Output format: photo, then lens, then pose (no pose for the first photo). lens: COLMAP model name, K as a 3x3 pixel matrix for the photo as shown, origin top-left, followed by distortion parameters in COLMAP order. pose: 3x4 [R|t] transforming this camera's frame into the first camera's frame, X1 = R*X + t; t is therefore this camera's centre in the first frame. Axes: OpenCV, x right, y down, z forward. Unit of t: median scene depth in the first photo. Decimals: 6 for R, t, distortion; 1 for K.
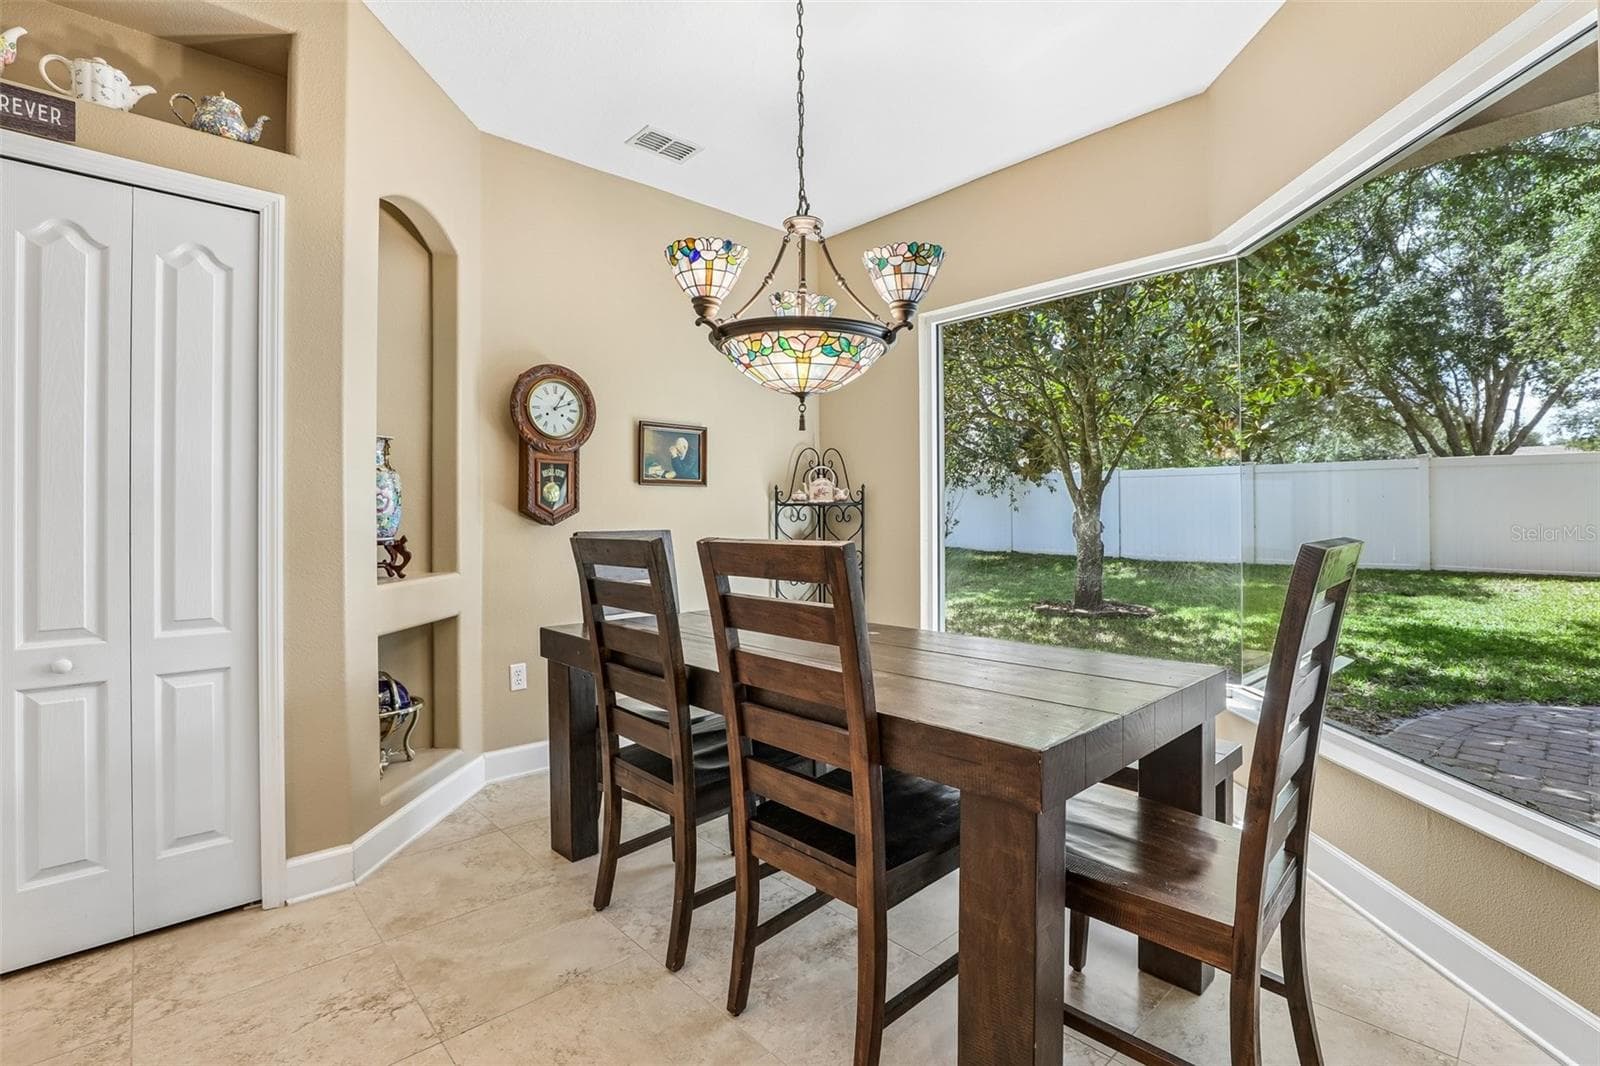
lens RADIAL K [[730.3, 0, 798.6], [0, 730.3, 523.9], [0, 0, 1]] dist [-0.002270, 0.000297]
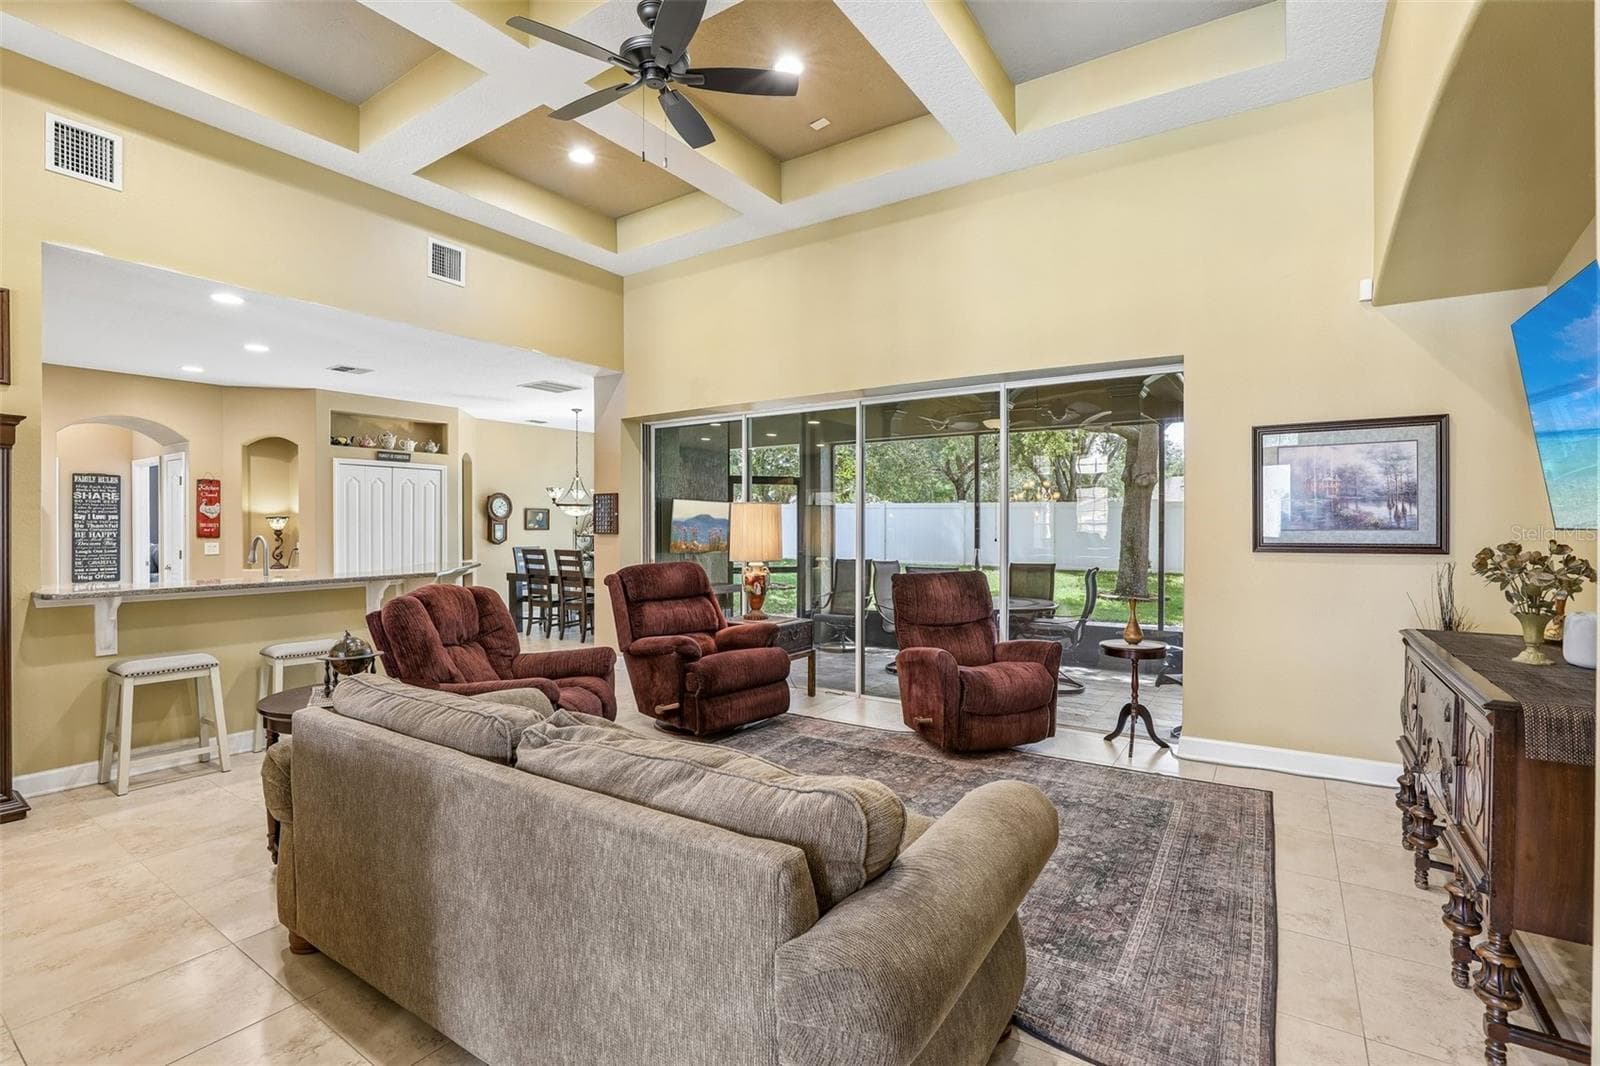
lens RADIAL K [[730.3, 0, 797.2], [0, 730.3, 532.5], [0, 0, 1]] dist [-0.002270, 0.000297]
pose [[0.972839, 0.003232, 0.231461, 0.200790], [-0.003678, 0.999992, 0.001495, -0.065347], [-0.231454, -0.002306, 0.972843, -2.590641]]
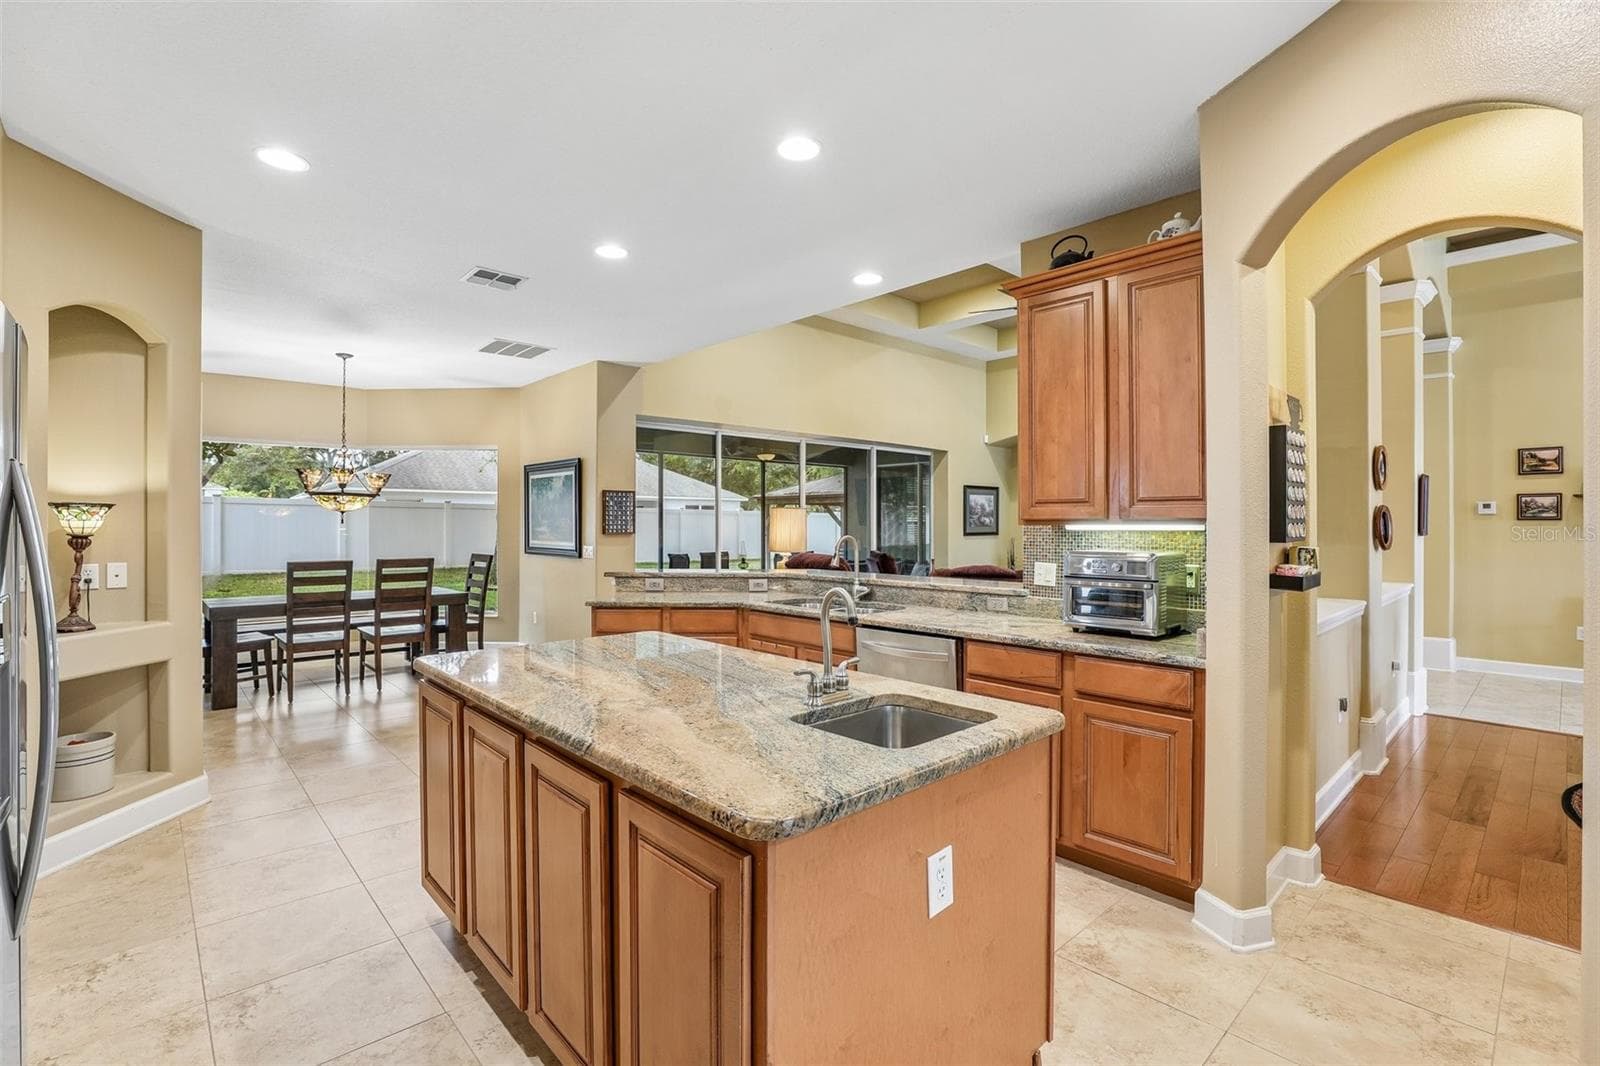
lens RADIAL K [[730.3, 0, 795.1], [0, 730.3, 531.3], [0, 0, 1]] dist [-0.002270, 0.000297]
pose [[0.008570, -0.001956, 0.999961, -2.122815], [0.006865, 0.999975, 0.001898, -0.062875], [-0.999940, 0.006849, 0.008583, -0.637129]]
